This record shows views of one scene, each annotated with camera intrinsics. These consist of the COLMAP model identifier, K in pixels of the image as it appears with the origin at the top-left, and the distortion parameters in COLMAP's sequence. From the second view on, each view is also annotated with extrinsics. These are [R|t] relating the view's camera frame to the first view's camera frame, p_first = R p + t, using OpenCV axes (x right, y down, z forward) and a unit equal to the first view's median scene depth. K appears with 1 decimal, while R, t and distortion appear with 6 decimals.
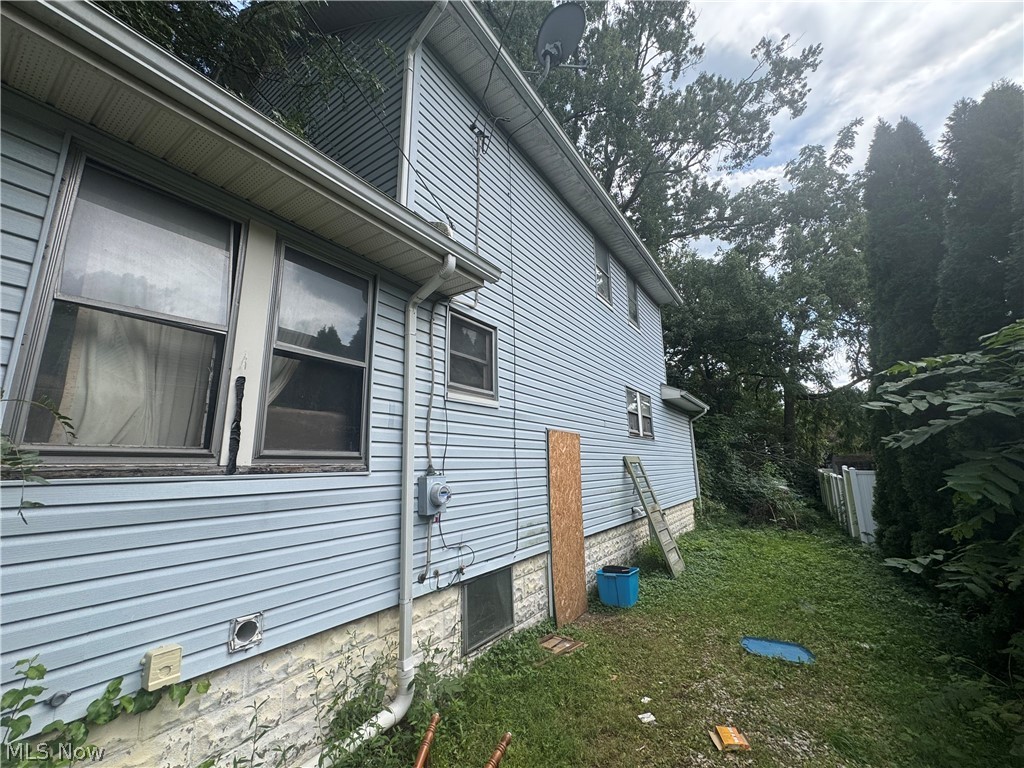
lens RADIAL K [[407.9, 0, 511.0], [0, 407.9, 386.6], [0, 0, 1]] dist [-0.001099, 0.000293]
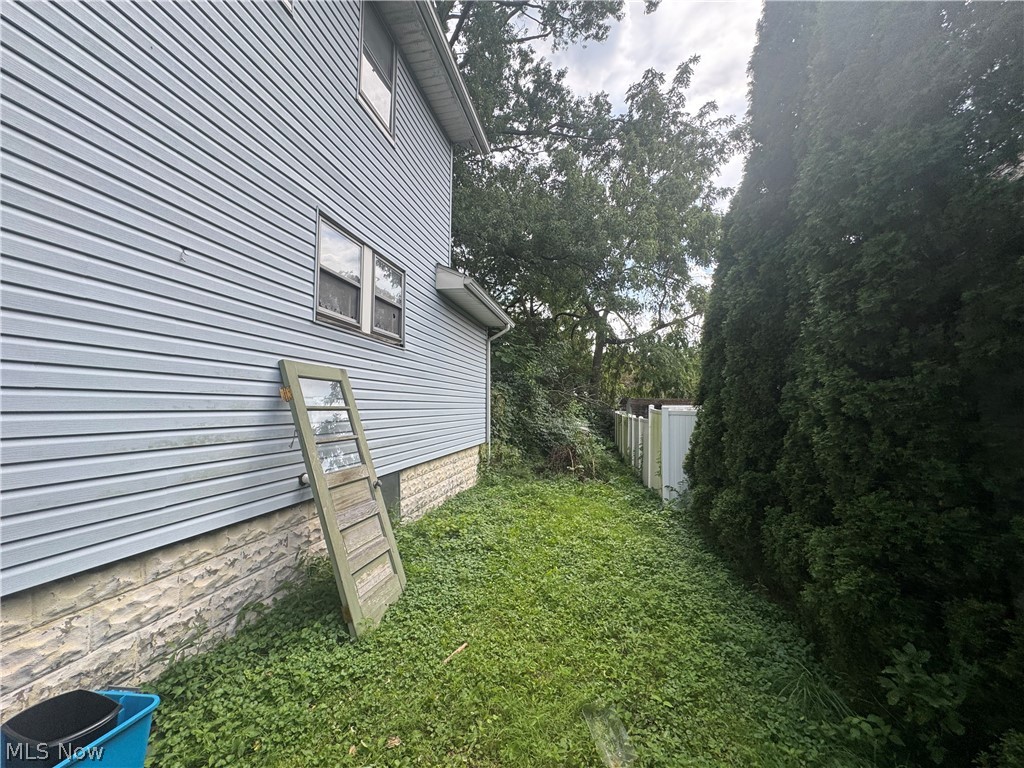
lens RADIAL K [[407.9, 0, 512.8], [0, 407.9, 383.6], [0, 0, 1]] dist [-0.001099, 0.000293]
pose [[0.918472, 0.047729, 0.392594, 0.190352], [-0.101326, 0.987956, 0.116943, 0.069044], [-0.382284, -0.147189, 0.912247, 0.296334]]
